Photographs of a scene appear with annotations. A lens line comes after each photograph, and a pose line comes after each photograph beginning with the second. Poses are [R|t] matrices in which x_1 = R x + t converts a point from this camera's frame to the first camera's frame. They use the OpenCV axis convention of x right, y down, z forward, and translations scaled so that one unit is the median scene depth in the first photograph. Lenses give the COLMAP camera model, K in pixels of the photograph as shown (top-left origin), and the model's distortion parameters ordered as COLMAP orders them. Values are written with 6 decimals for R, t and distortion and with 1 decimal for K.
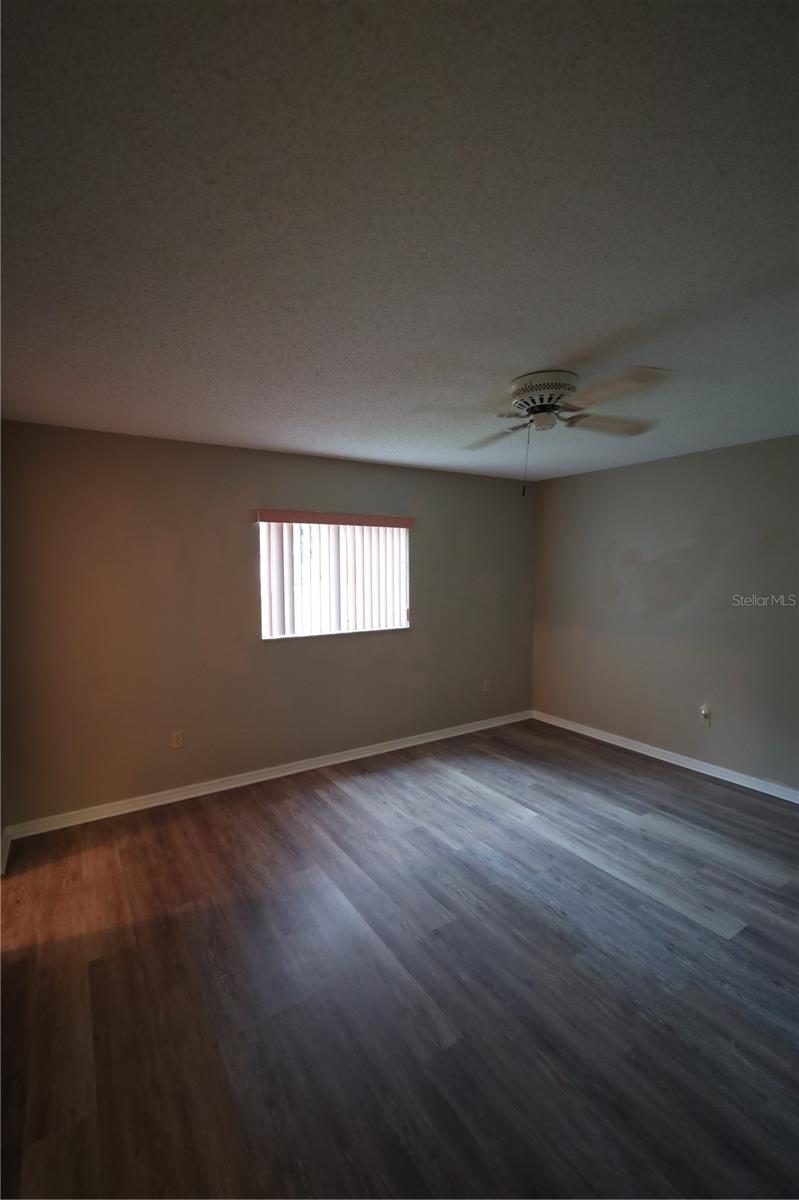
lens RADIAL K [[511.8, 0, 396.1], [0, 511.8, 600.9], [0, 0, 1]] dist [0.005798, -0.000203]
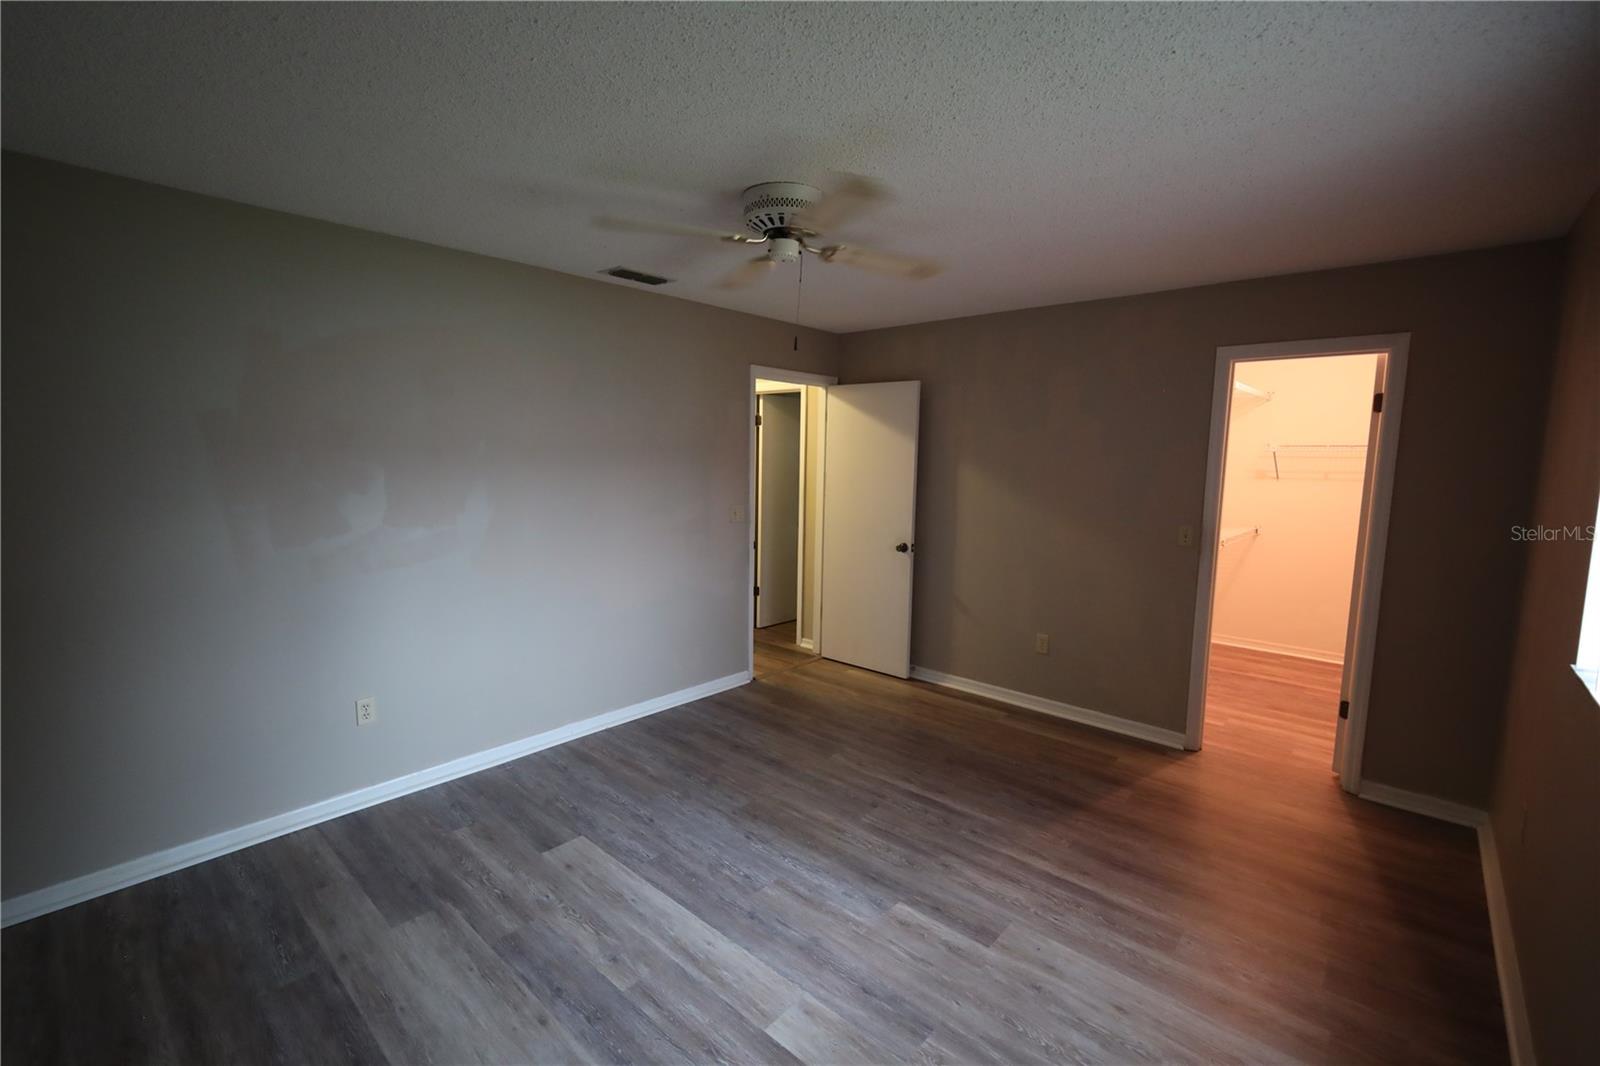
lens RADIAL K [[682.4, 0, 804.5], [0, 682.4, 527.0], [0, 0, 1]] dist [0.005798, -0.000203]
pose [[-0.959712, 0.018569, -0.280371, 0.482069], [-0.031897, 0.984165, 0.174363, -0.106425], [0.279169, 0.176281, -0.943922, 1.780068]]
